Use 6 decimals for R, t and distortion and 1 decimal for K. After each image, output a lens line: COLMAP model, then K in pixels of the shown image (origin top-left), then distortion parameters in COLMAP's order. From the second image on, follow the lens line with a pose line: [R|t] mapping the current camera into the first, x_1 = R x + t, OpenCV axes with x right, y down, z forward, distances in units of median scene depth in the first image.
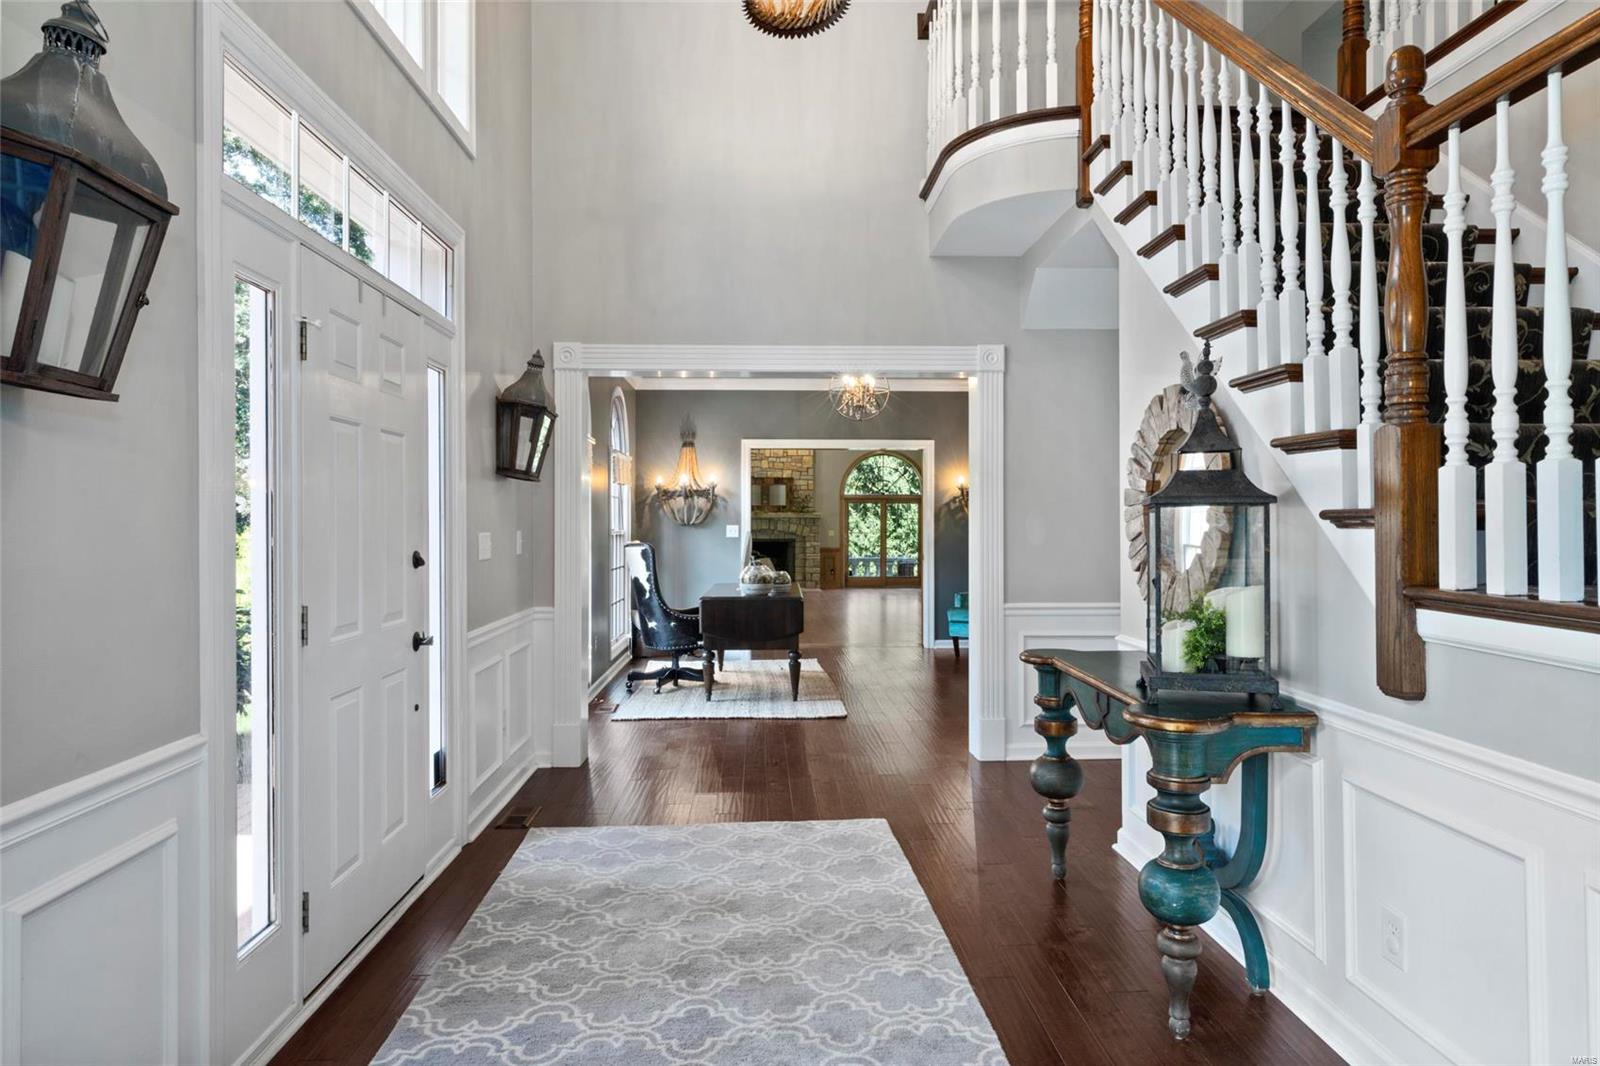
lens RADIAL K [[955.2, 0, 799.8], [0, 955.2, 521.9], [0, 0, 1]] dist [0.006935, 0.000874]
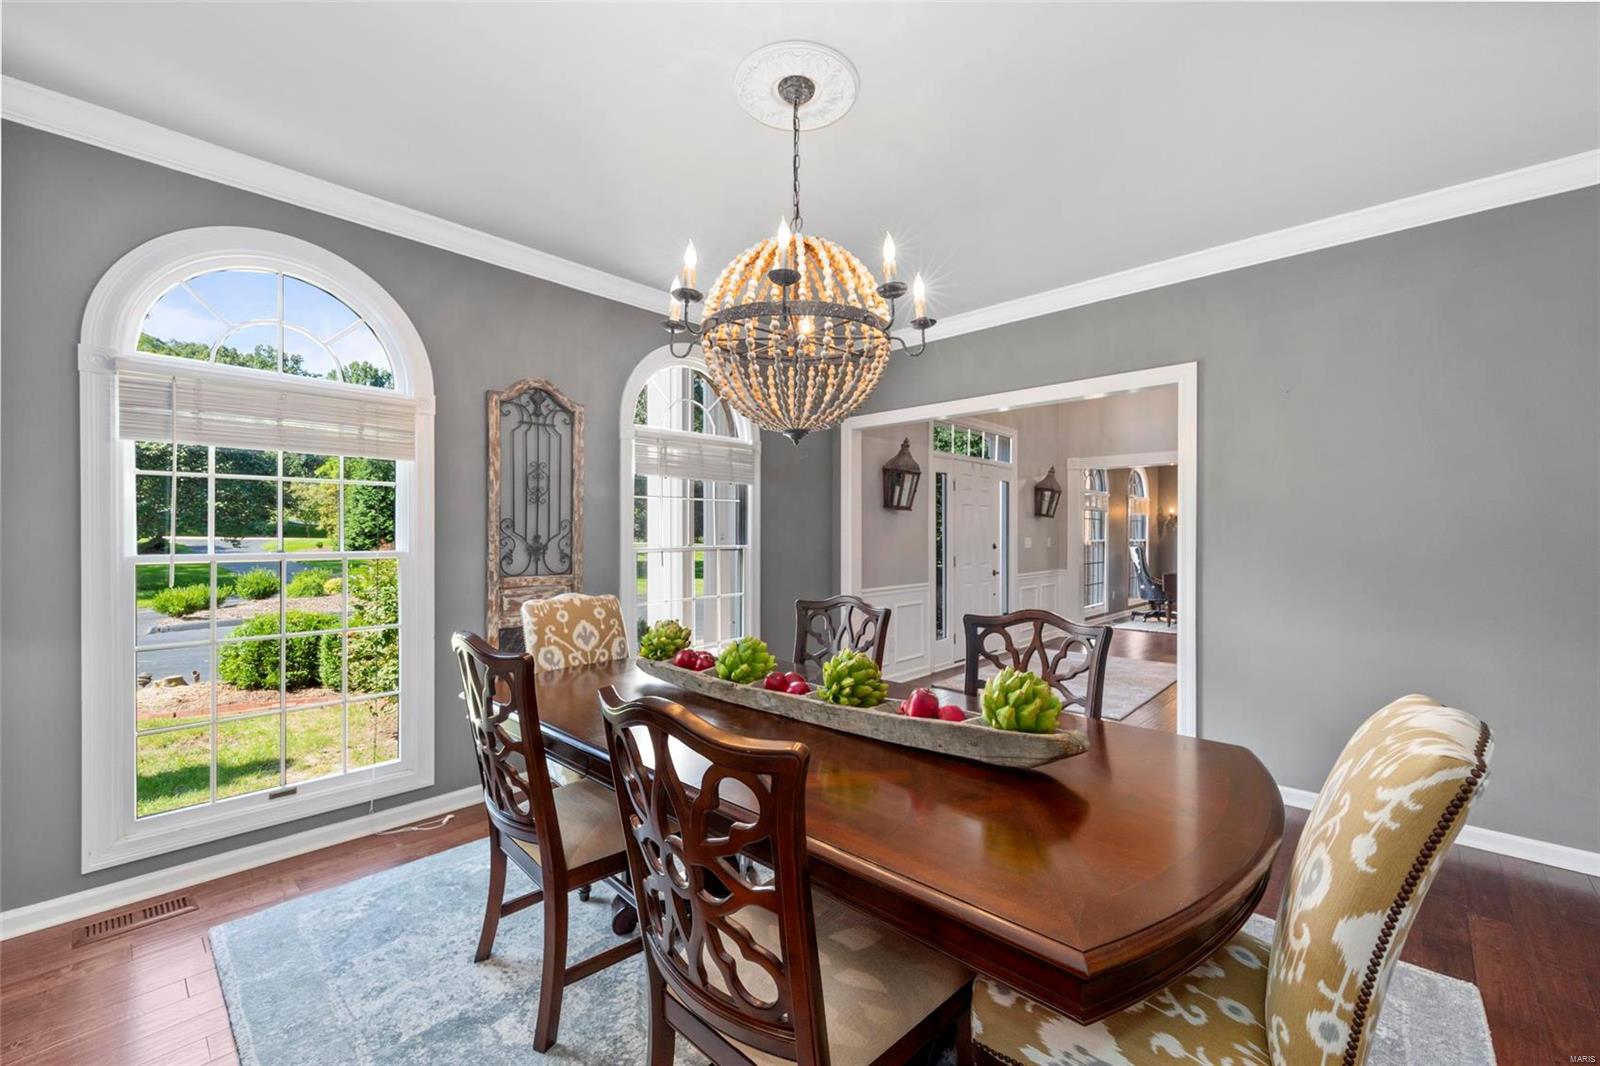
lens RADIAL K [[658.1, 0, 801.6], [0, 658.1, 533.9], [0, 0, 1]] dist [0.001632, 0.000176]
pose [[0.696905, 0.000873, -0.717162, 0.573108], [-0.001796, 0.999998, -0.000527, 0.001647], [0.717161, 0.001655, 0.696906, -0.767566]]
